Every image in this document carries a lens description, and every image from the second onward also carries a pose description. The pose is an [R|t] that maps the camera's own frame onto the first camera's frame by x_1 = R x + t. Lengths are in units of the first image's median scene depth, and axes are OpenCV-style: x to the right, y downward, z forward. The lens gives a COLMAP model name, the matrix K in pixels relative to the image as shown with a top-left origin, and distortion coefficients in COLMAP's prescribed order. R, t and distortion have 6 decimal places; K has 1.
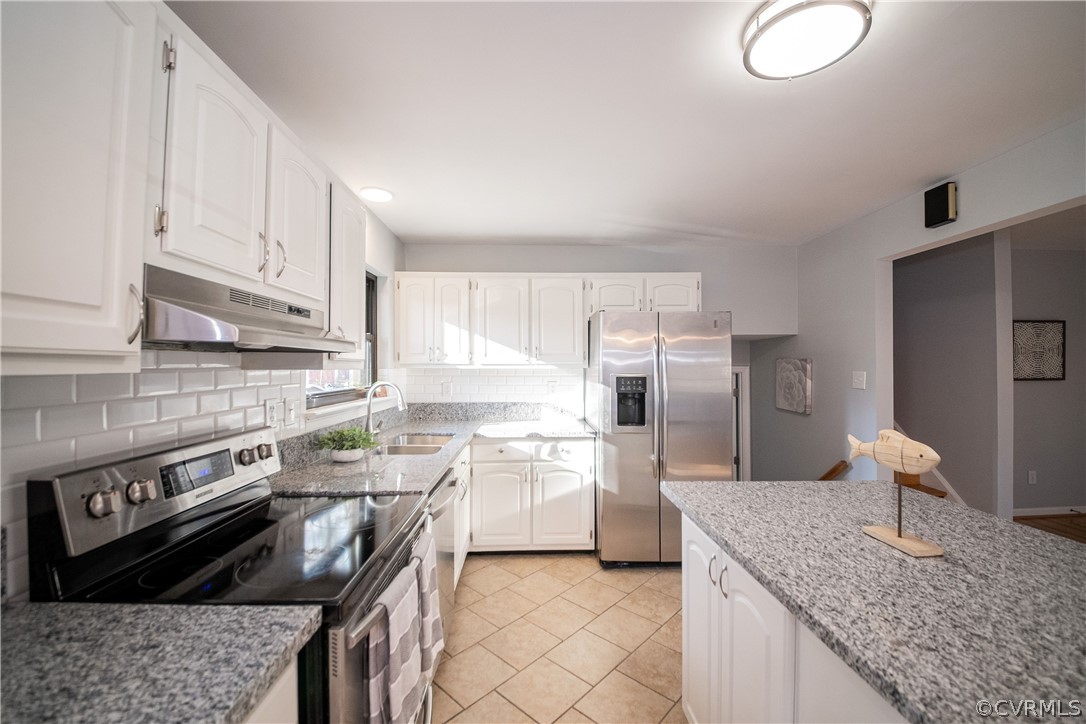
lens RADIAL K [[430.2, 0, 543.0], [0, 430.2, 362.0], [0, 0, 1]] dist [-0.001586, -0.000385]
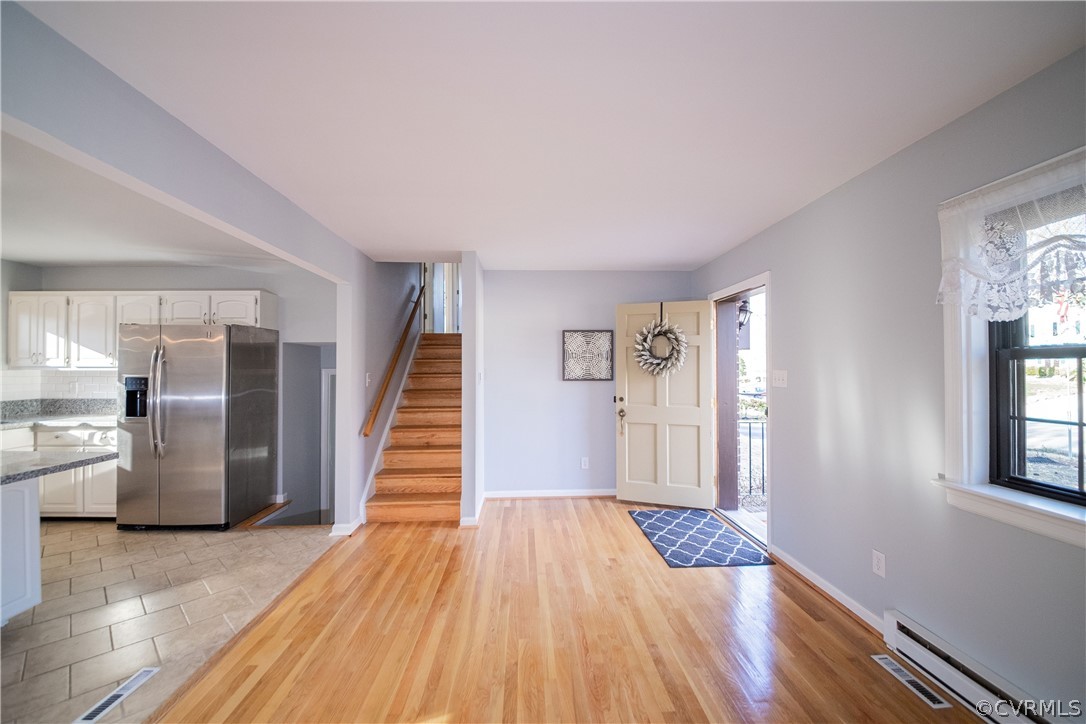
lens RADIAL K [[430.2, 0, 543.0], [0, 430.2, 362.0], [0, 0, 1]] dist [-0.001586, -0.000385]
pose [[0.999998, 0.001382, 0.001194, 1.168194], [-0.001382, 0.999999, -0.000447, -0.009491], [-0.001194, 0.000446, 0.999999, -0.209461]]
